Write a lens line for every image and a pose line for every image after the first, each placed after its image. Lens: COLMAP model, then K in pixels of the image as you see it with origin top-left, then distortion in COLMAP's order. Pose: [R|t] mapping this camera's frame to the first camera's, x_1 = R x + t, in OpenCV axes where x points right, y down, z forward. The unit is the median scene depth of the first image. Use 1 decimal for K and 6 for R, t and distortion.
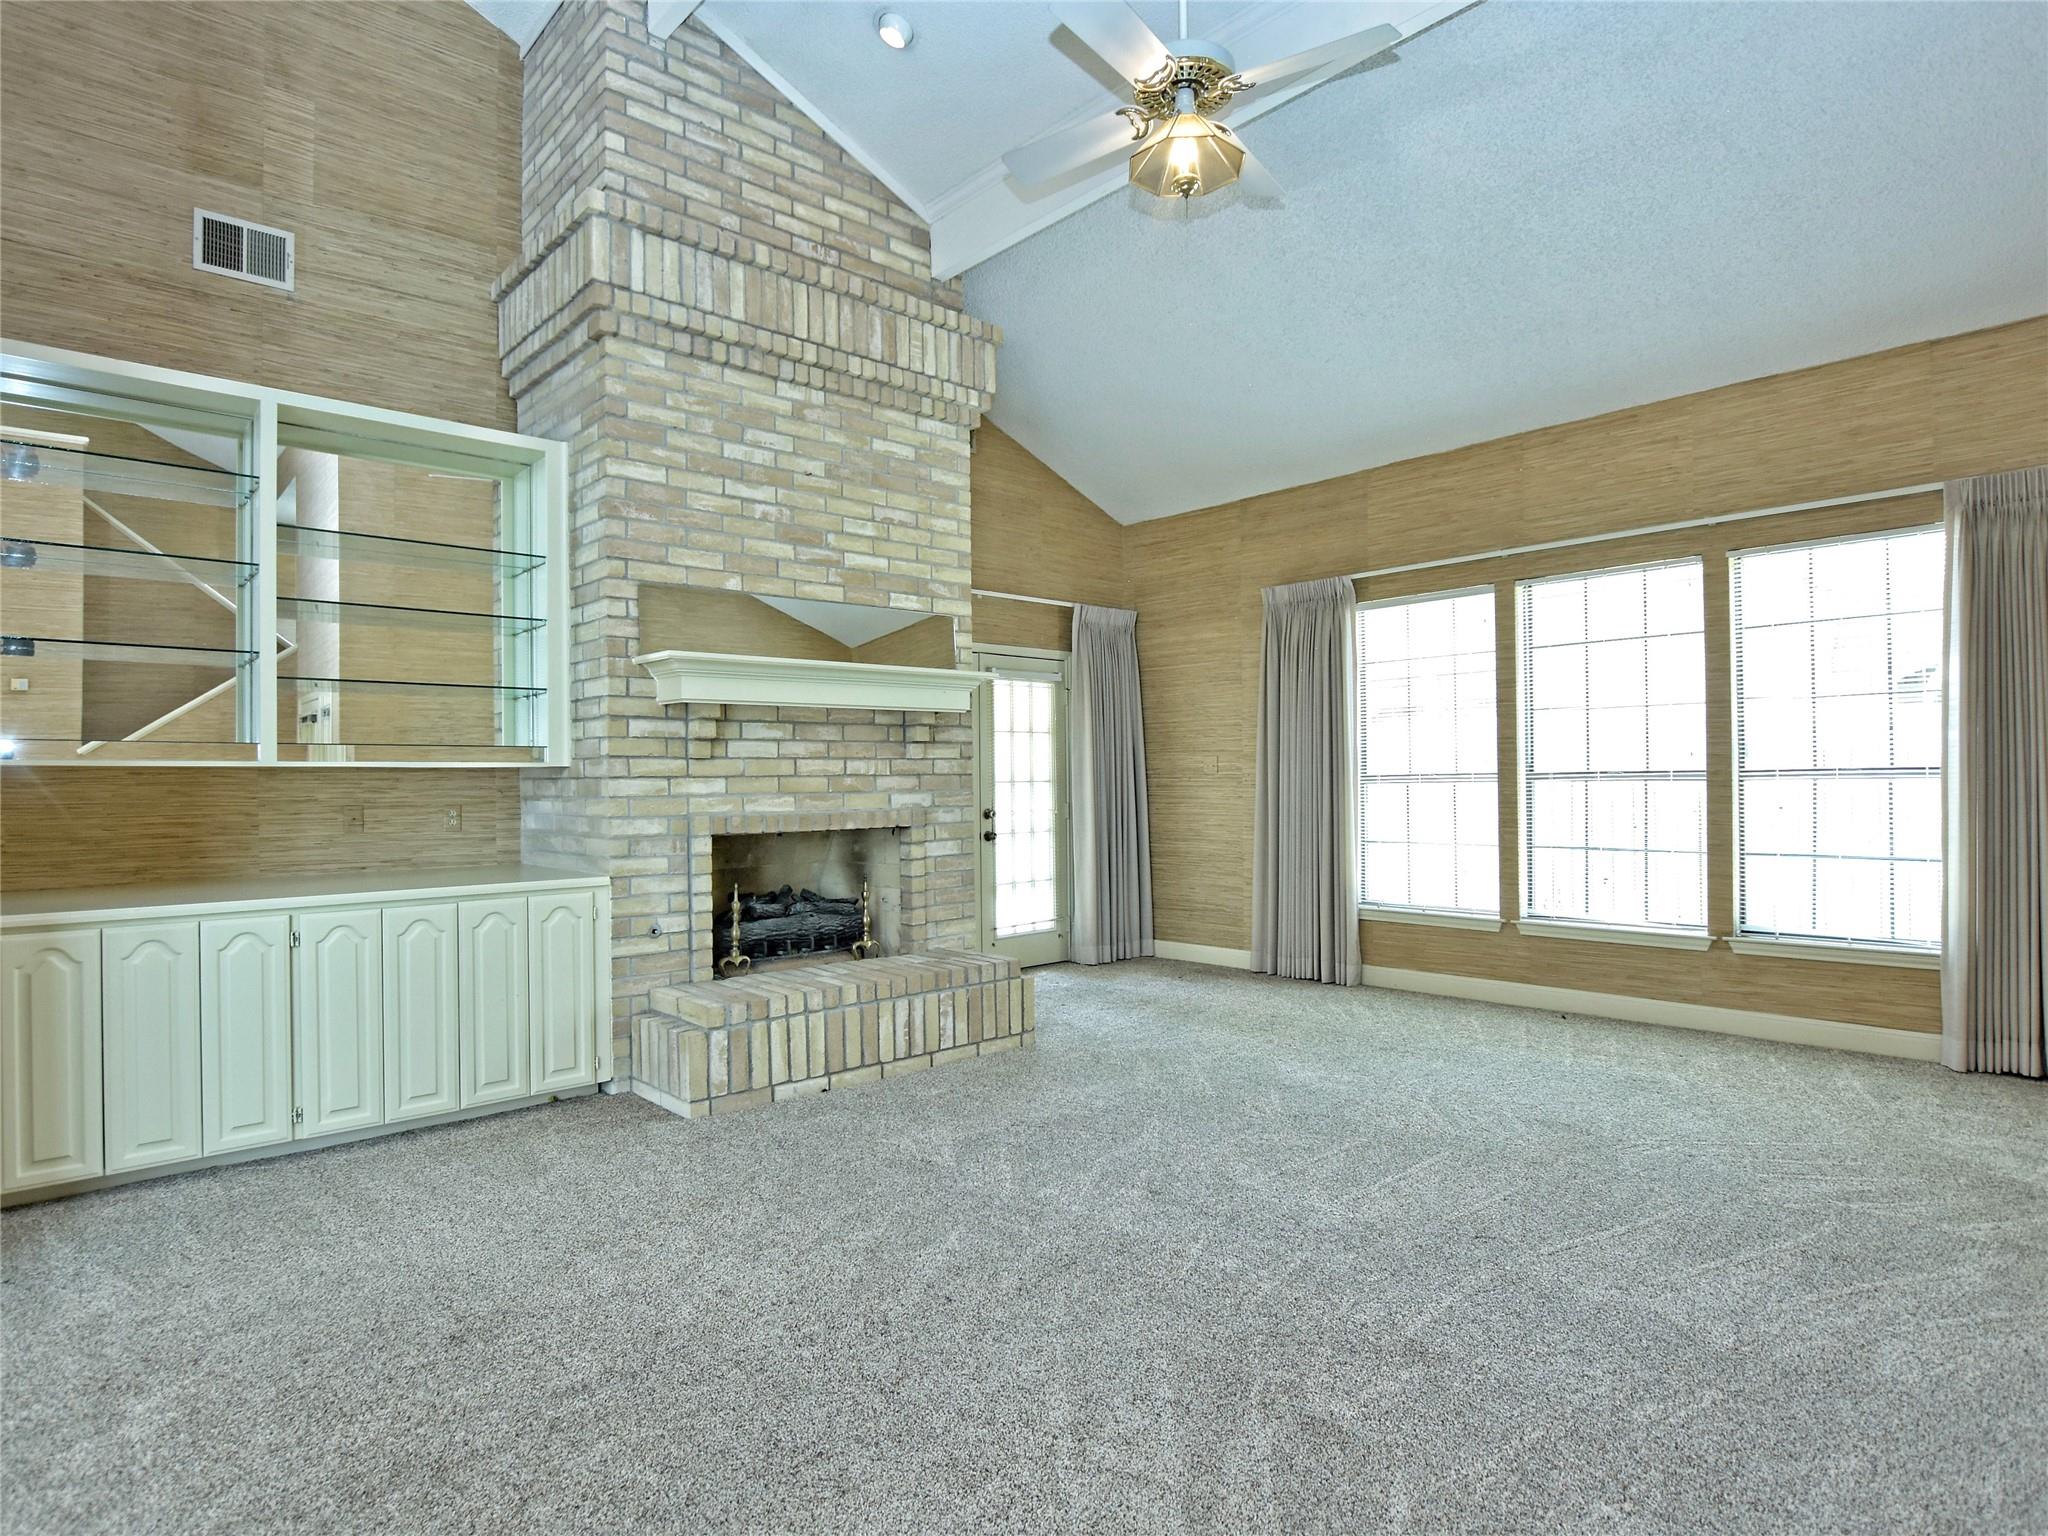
lens RADIAL K [[1110.9, 0, 1023.4], [0, 1110.9, 777.2], [0, 0, 1]] dist [-0.041125, 0.010053]
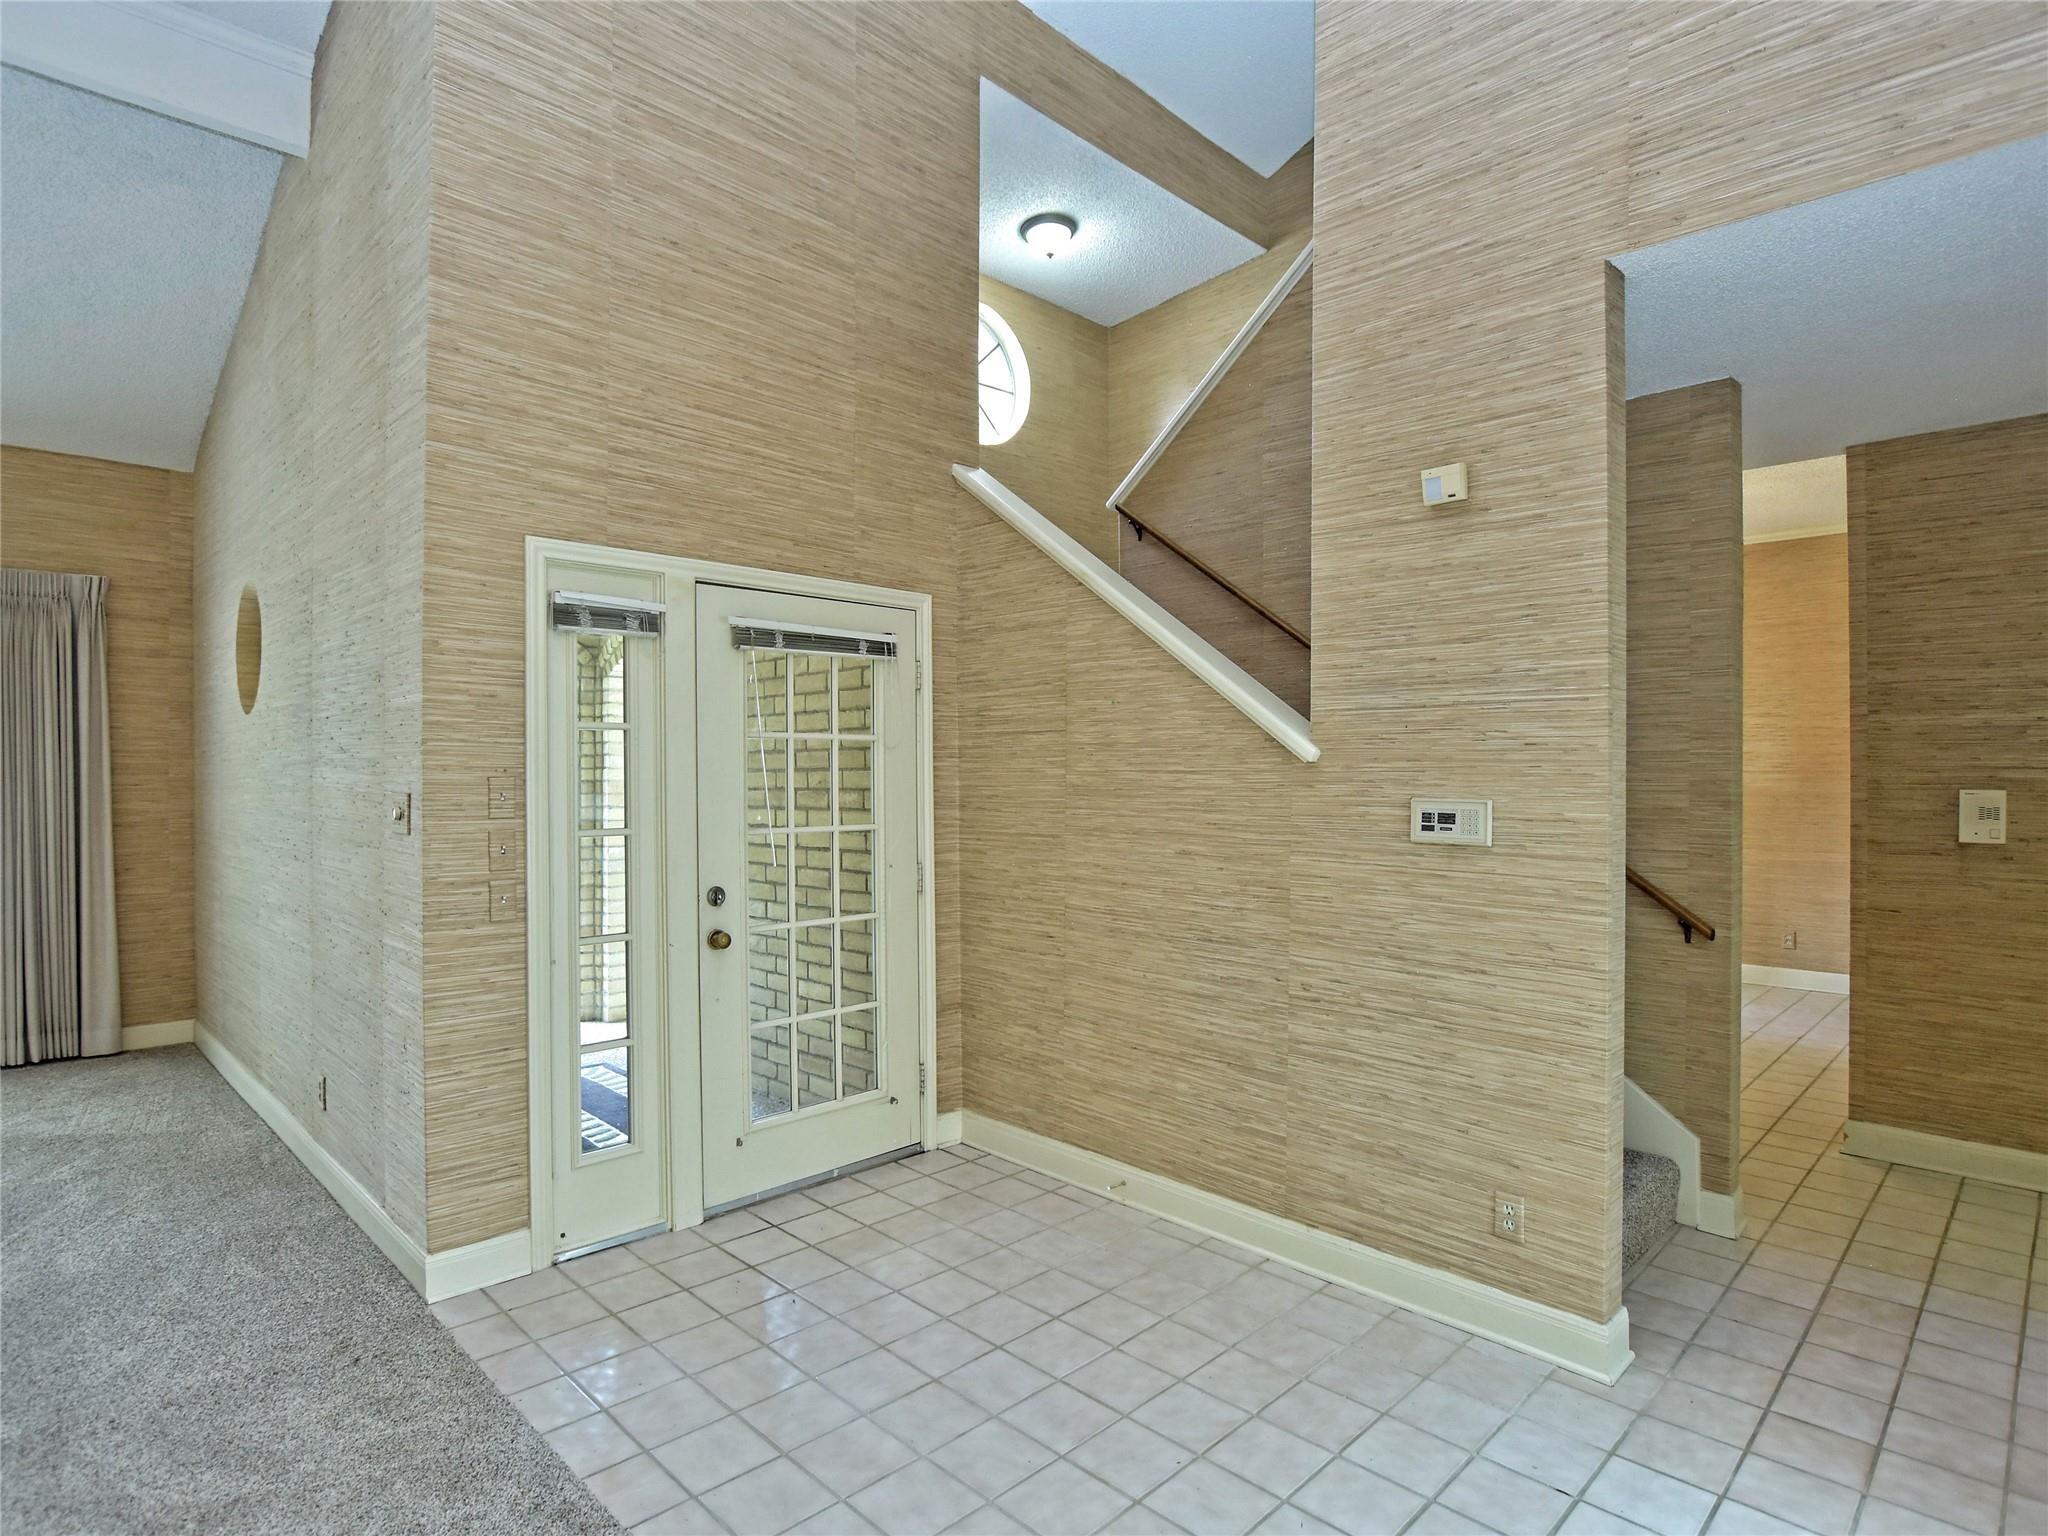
lens RADIAL K [[1110.9, 0, 1023.4], [0, 1110.9, 777.2], [0, 0, 1]] dist [-0.041125, 0.010053]
pose [[-0.049131, 0.008272, 0.998758, -0.295092], [-0.000507, 0.999965, -0.008307, -0.034786], [-0.998792, -0.000914, -0.049125, -0.072555]]
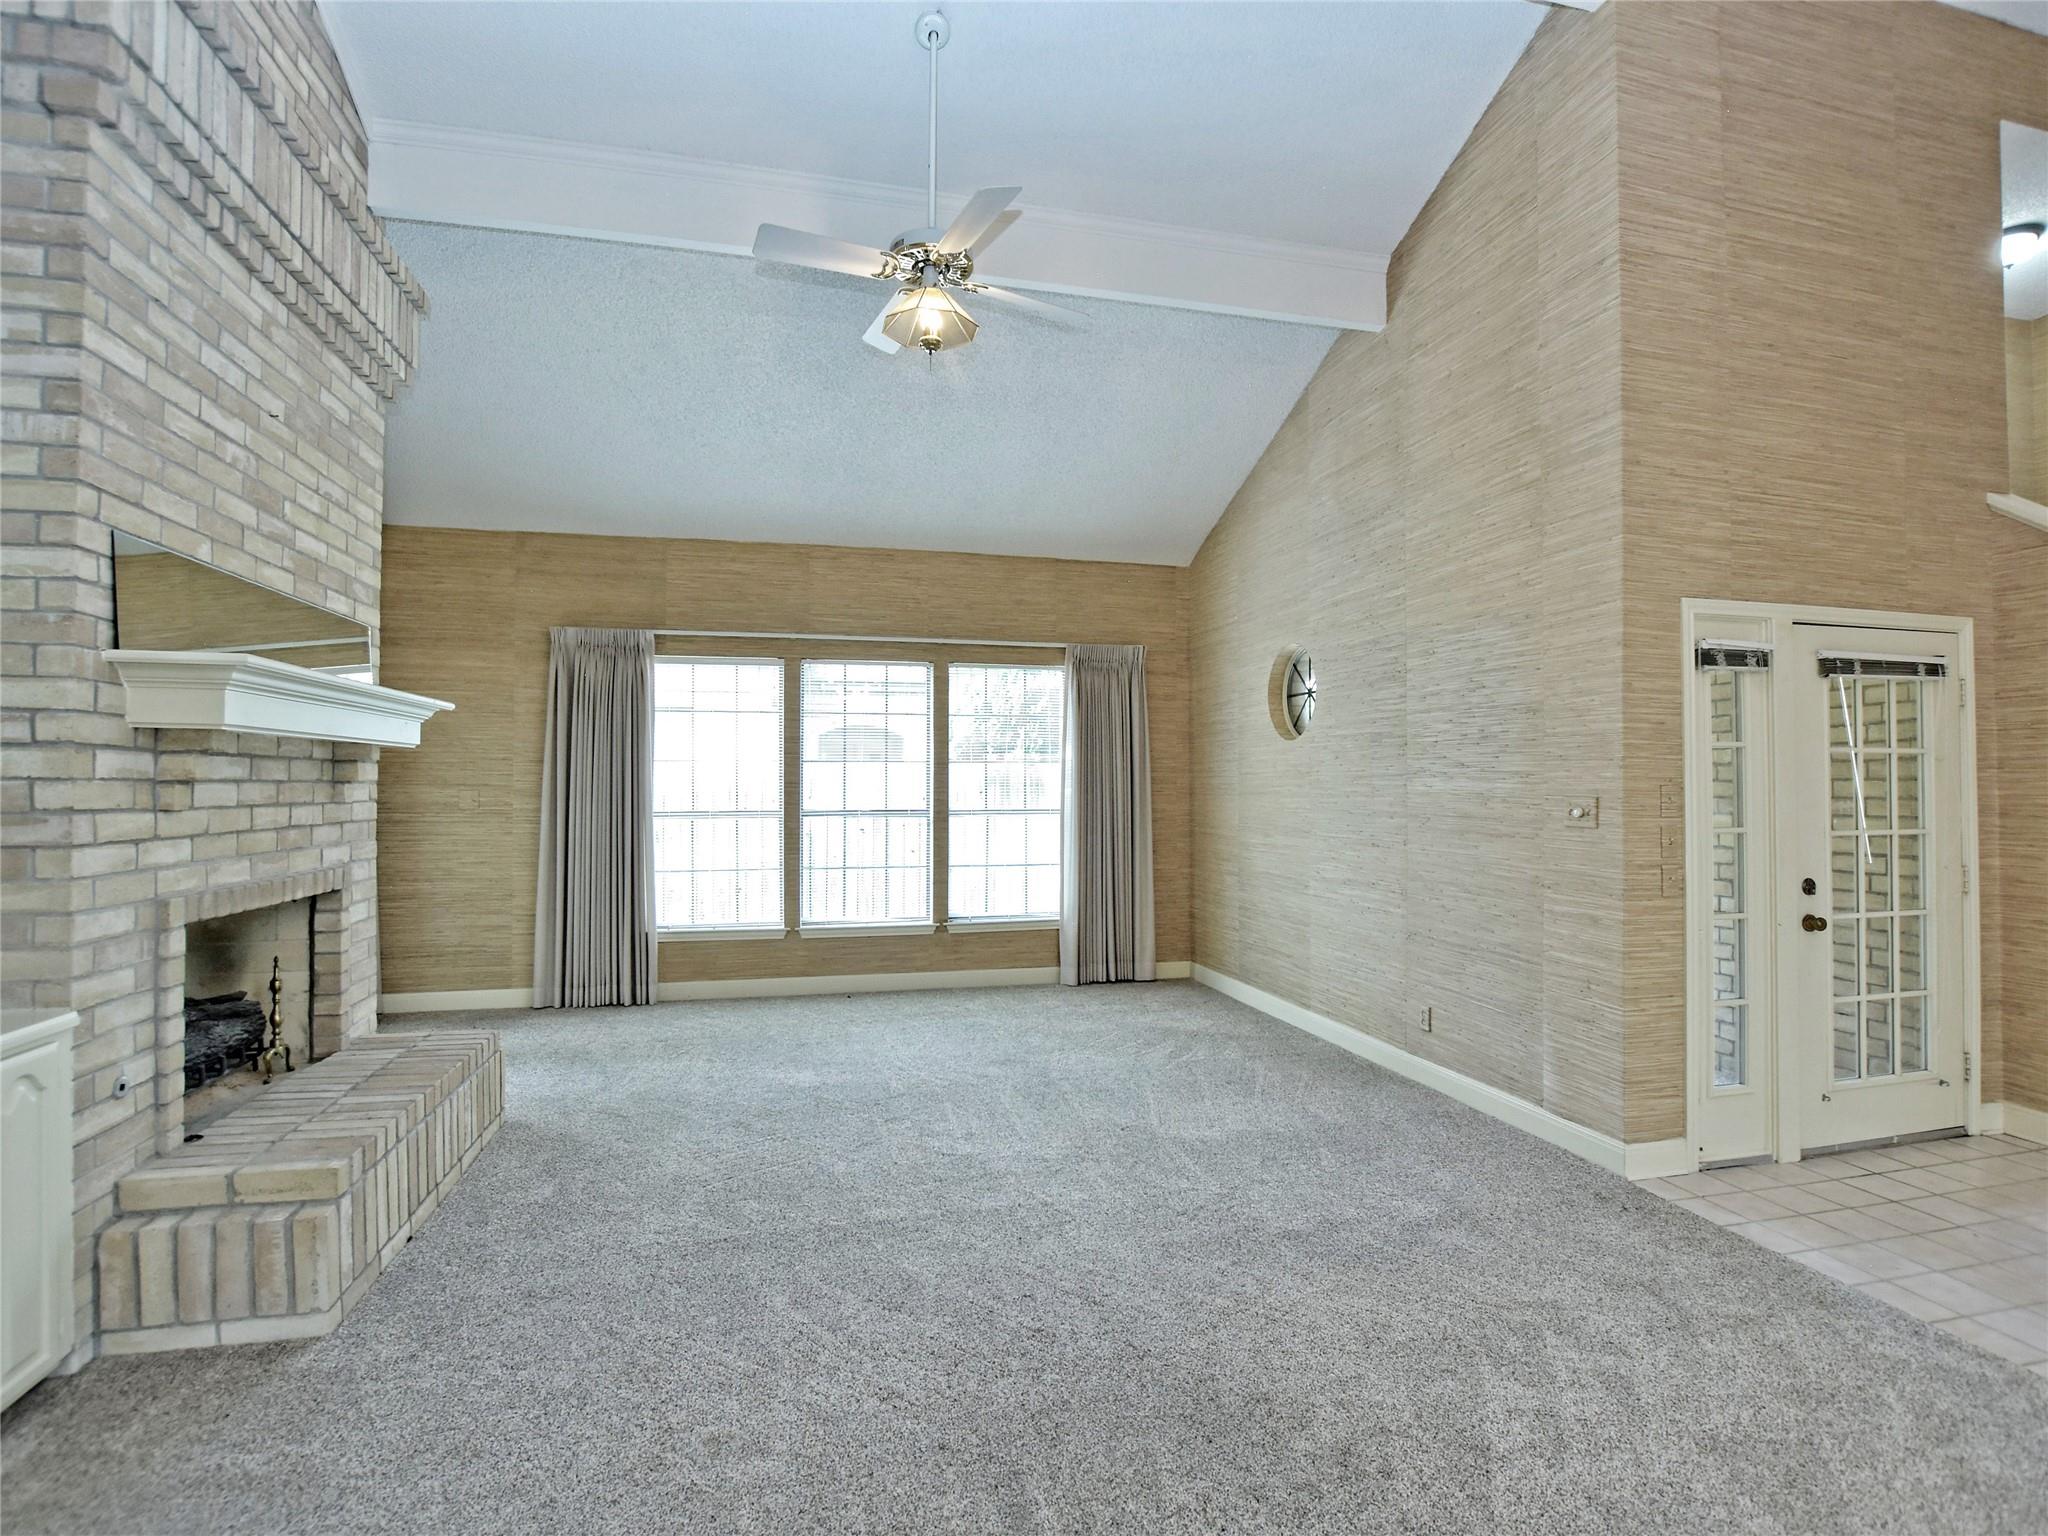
lens RADIAL K [[1018.4, 0, 1007.5], [0, 1018.4, 775.8], [0, 0, 1]] dist [-0.043416, 0.007854]
pose [[0.484149, 0.019857, 0.874760, -0.539352], [-0.008374, 0.999802, -0.018060, -0.029445], [-0.874946, 0.001418, 0.484219, 0.265836]]
